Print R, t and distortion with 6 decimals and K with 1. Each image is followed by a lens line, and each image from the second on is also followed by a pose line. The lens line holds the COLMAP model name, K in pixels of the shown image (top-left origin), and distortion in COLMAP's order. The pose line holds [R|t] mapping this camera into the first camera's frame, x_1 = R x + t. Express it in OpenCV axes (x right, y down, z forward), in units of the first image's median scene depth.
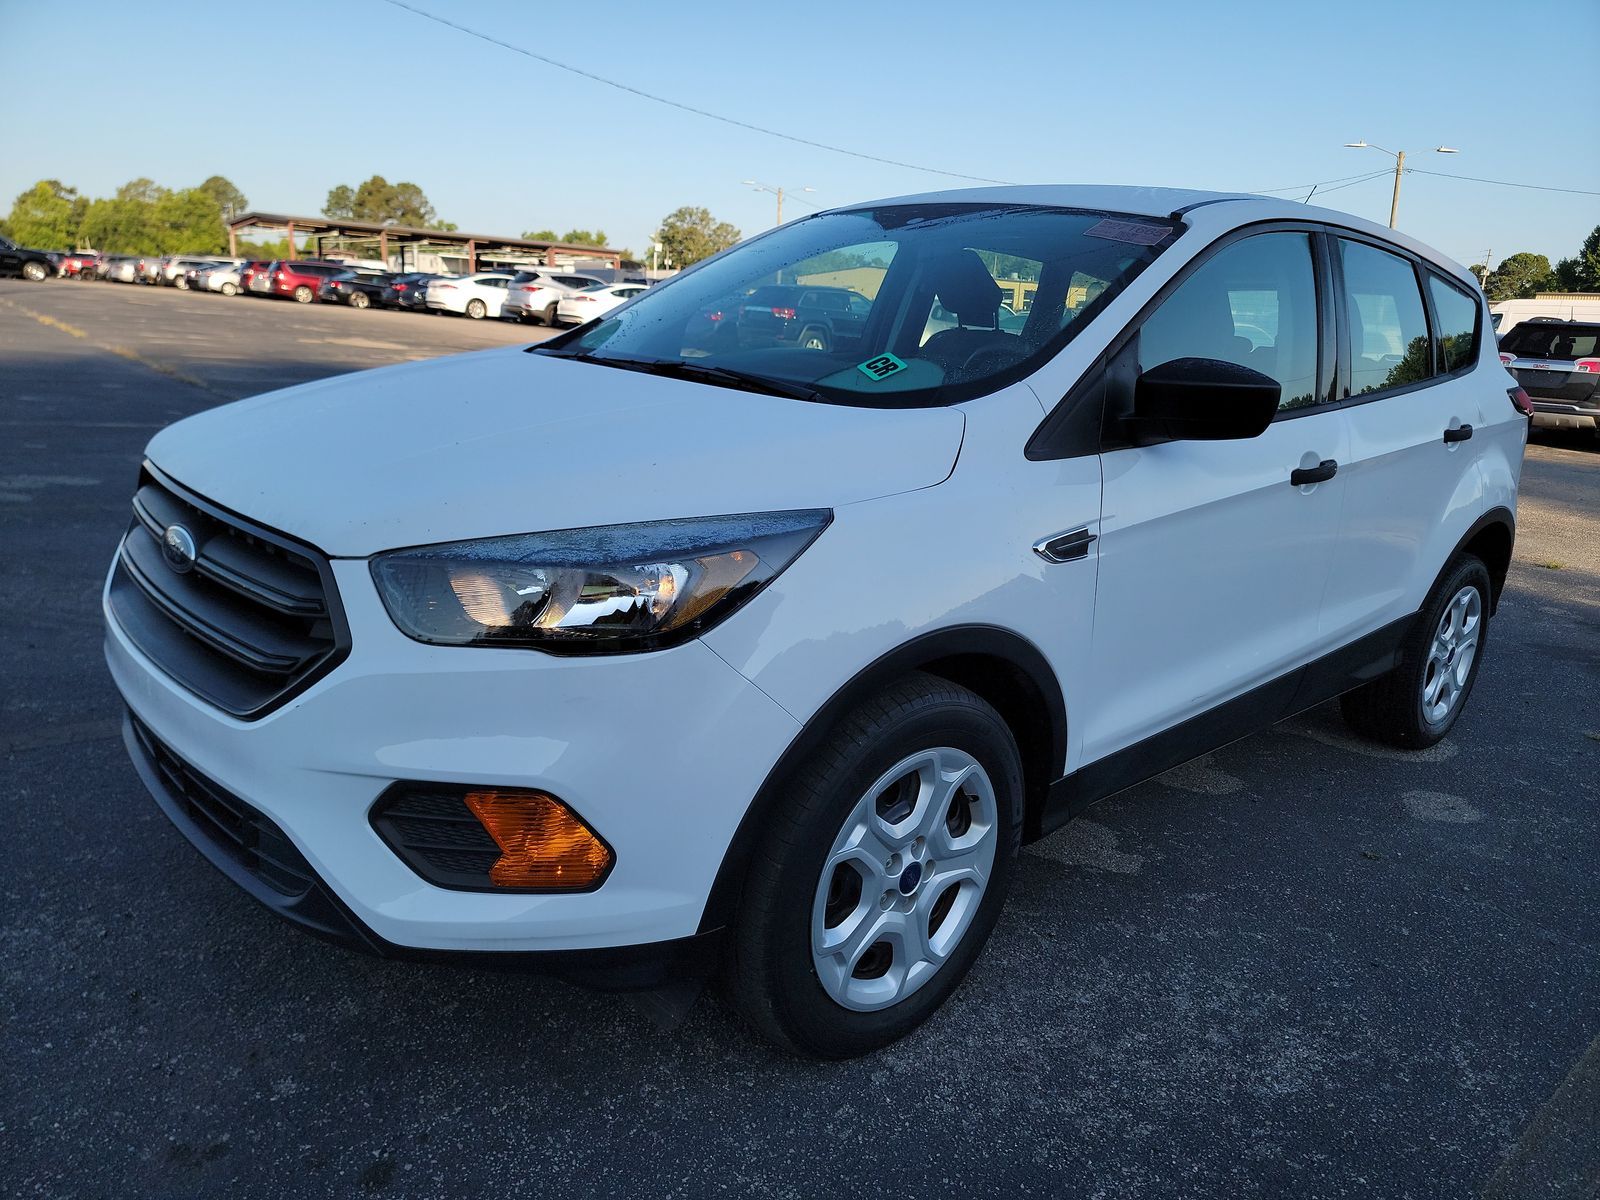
lens RADIAL K [[1142.6, 0, 800.0], [0, 1142.6, 600.0], [0, 0, 1]] dist [0.108781, -0.094418]
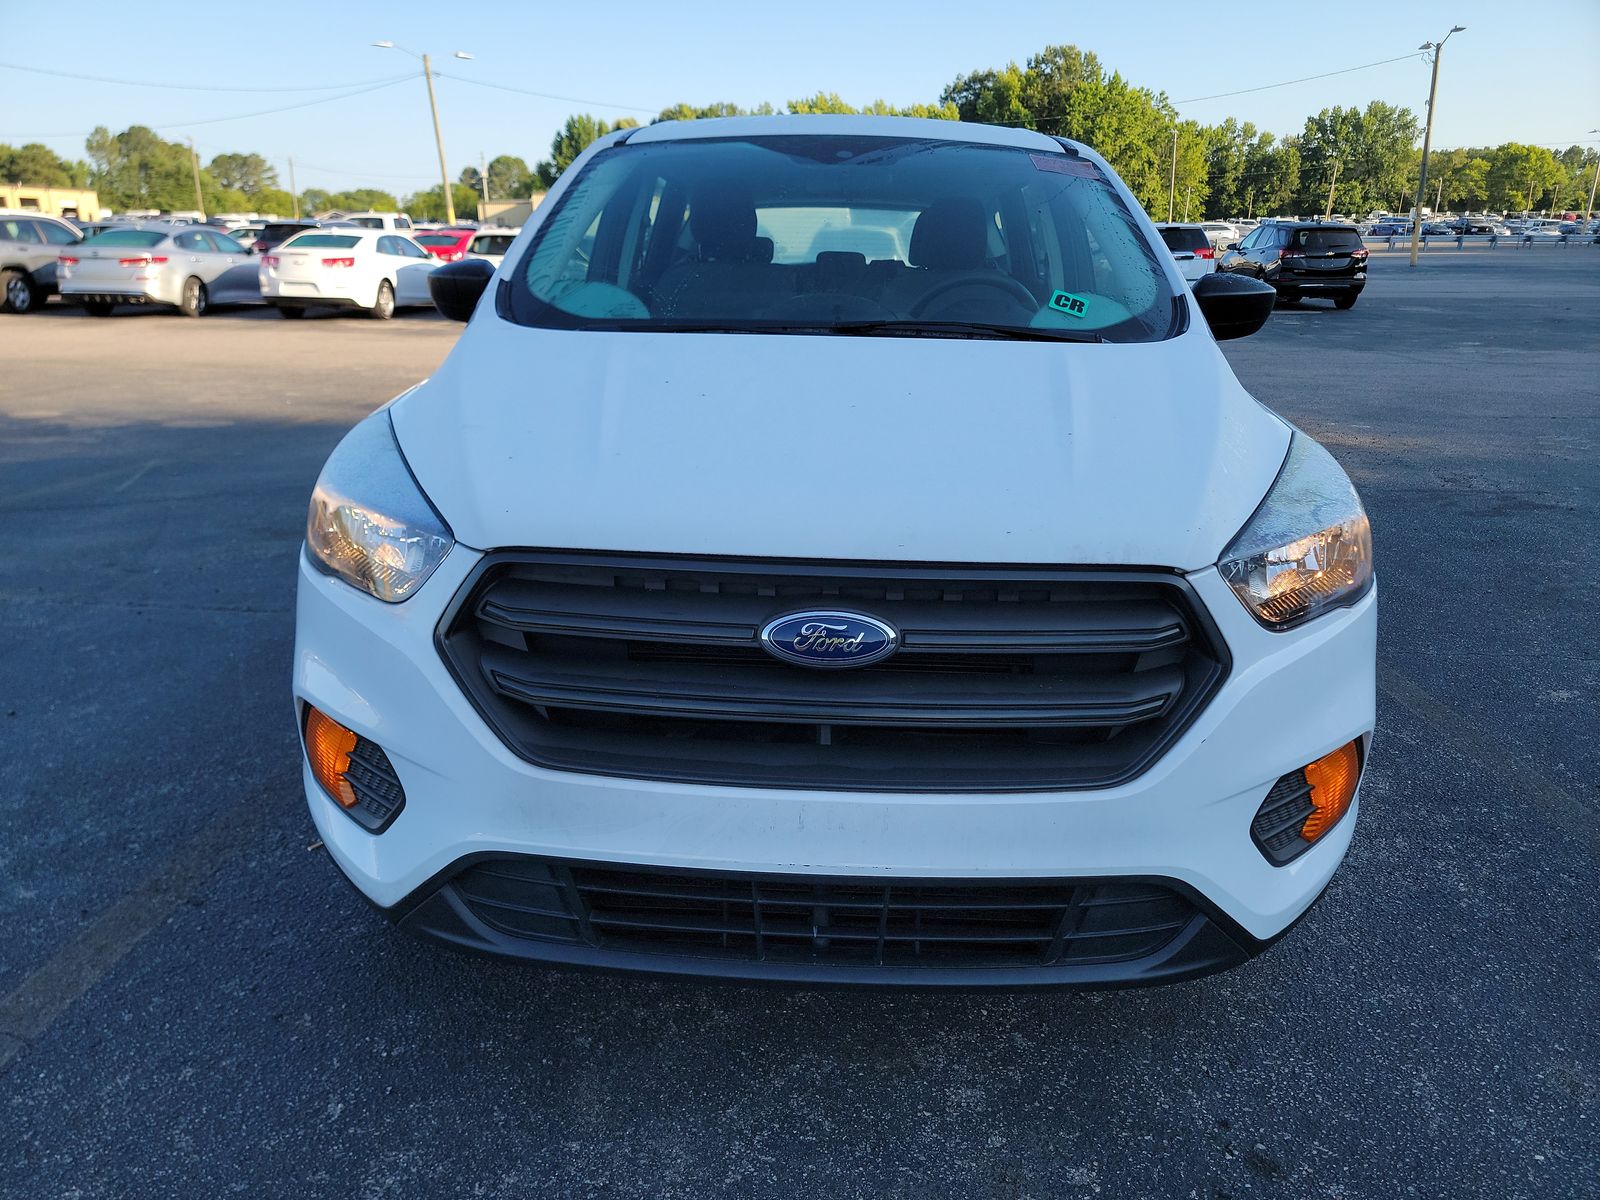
lens RADIAL K [[1142.6, 0, 800.0], [0, 1142.6, 600.0], [0, 0, 1]] dist [0.108781, -0.094418]
pose [[0.689247, -0.257830, 0.677098, -1.075235], [0.202259, 0.965857, 0.161897, -0.195271], [-0.695722, 0.025362, 0.717863, 0.498366]]
